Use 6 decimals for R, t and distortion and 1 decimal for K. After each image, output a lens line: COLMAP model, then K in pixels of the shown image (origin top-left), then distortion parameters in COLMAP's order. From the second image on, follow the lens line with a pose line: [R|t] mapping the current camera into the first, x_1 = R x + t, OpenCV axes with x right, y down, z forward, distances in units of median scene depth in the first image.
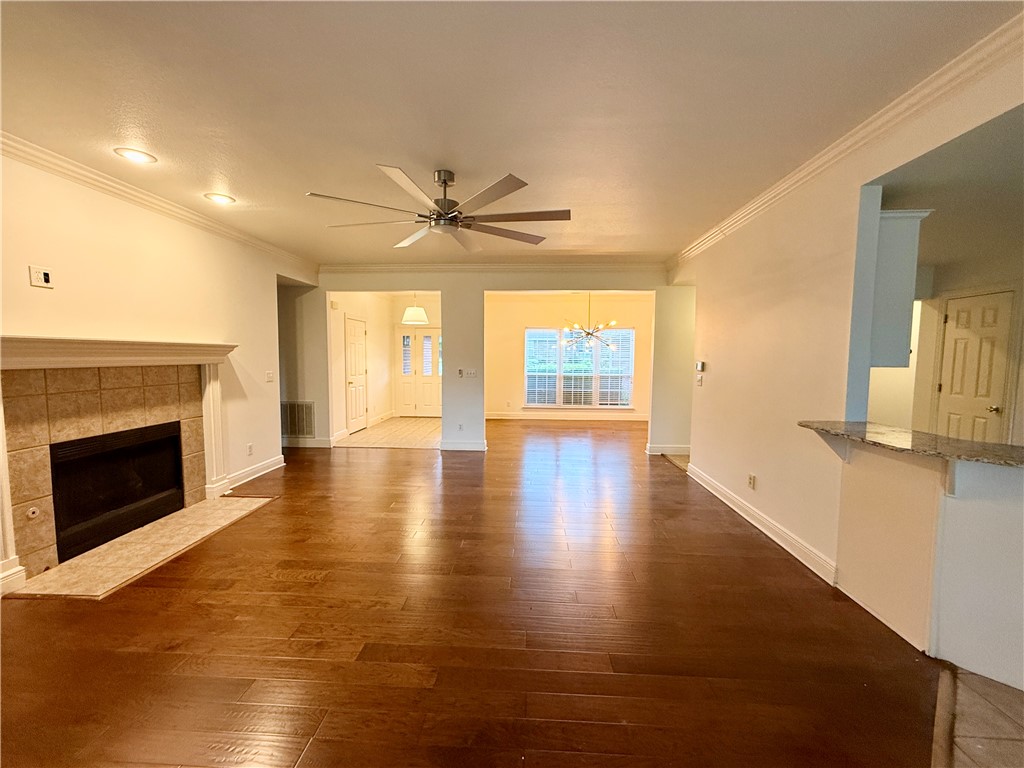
lens RADIAL K [[407.9, 0, 512.2], [0, 407.9, 385.2], [0, 0, 1]] dist [0.001051, -0.000782]
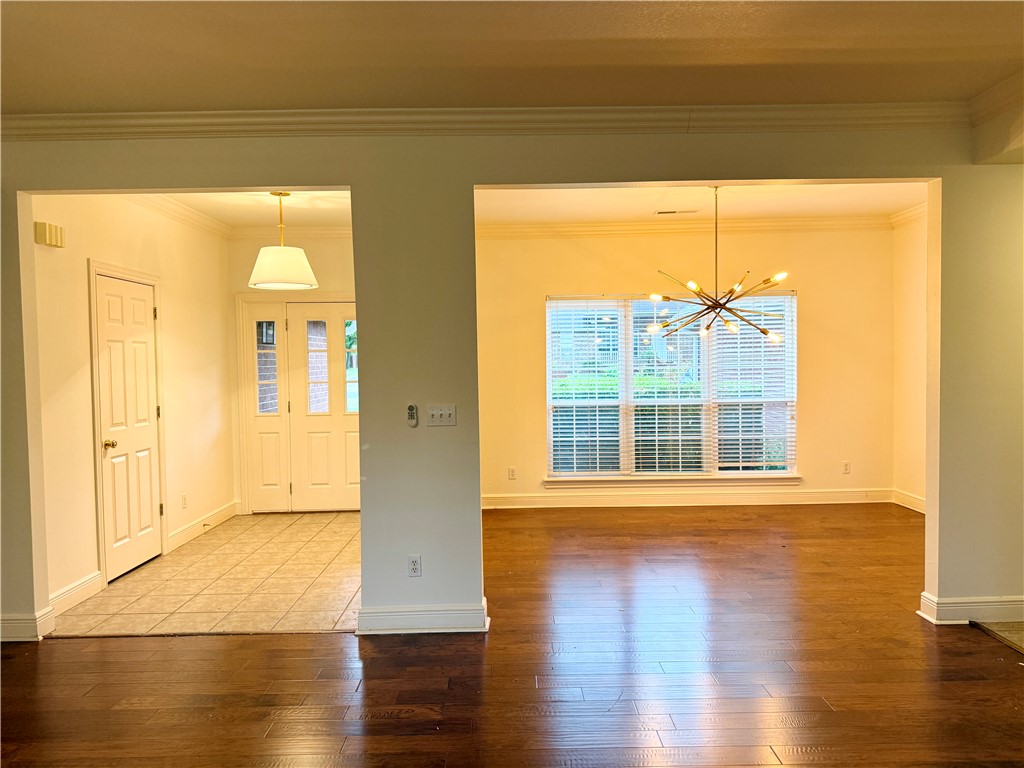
lens RADIAL K [[705.9, 0, 516.5], [0, 705.9, 386.2], [0, 0, 1]] dist [0.035618, -0.002413]
pose [[0.997406, -0.025426, 0.067340, -0.058114], [0.027735, 0.999051, -0.033581, -0.024703], [-0.066422, 0.035362, 0.997165, 0.283455]]
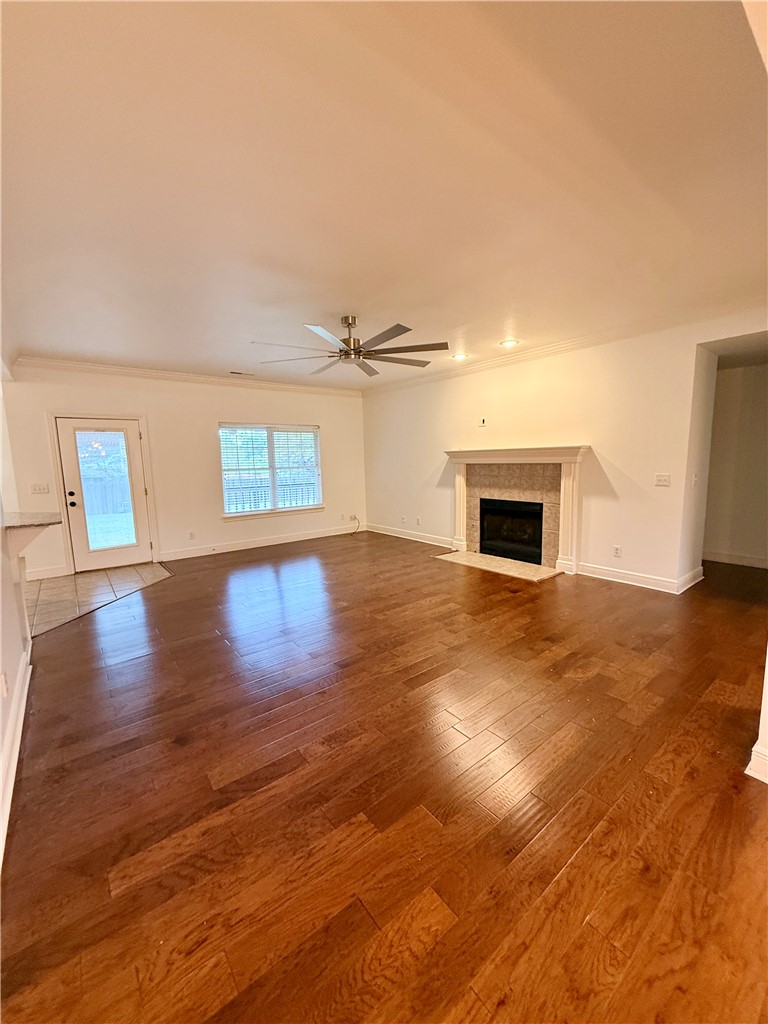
lens RADIAL K [[407.9, 0, 385.9], [0, 407.9, 511.2], [0, 0, 1]] dist [0.001051, -0.000782]
pose [[-0.748462, 0.094908, -0.656351, 0.251636], [-0.032381, 0.983296, 0.179110, -0.058582], [0.662386, 0.155310, -0.732887, 0.816753]]
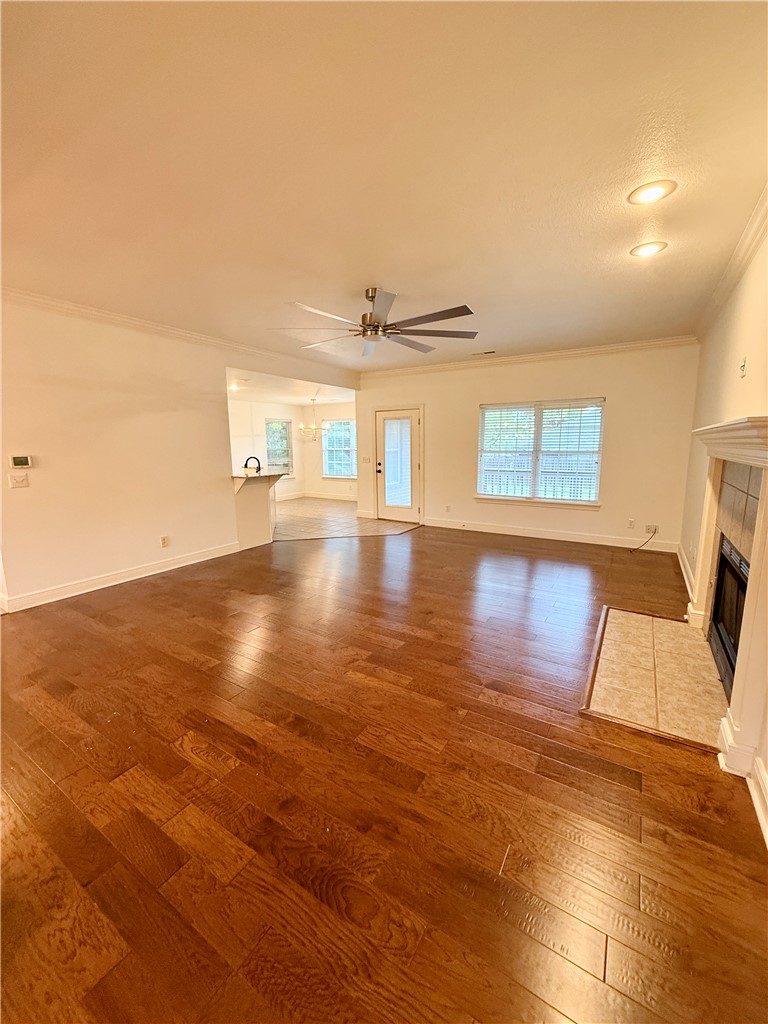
lens RADIAL K [[407.9, 0, 385.5], [0, 407.9, 512.7], [0, 0, 1]] dist [0.001051, -0.000782]
pose [[-0.874584, -0.080777, 0.478098, -0.311464], [0.037902, 0.971619, 0.233494, -0.064412], [-0.483390, 0.222331, -0.846701, 0.820012]]
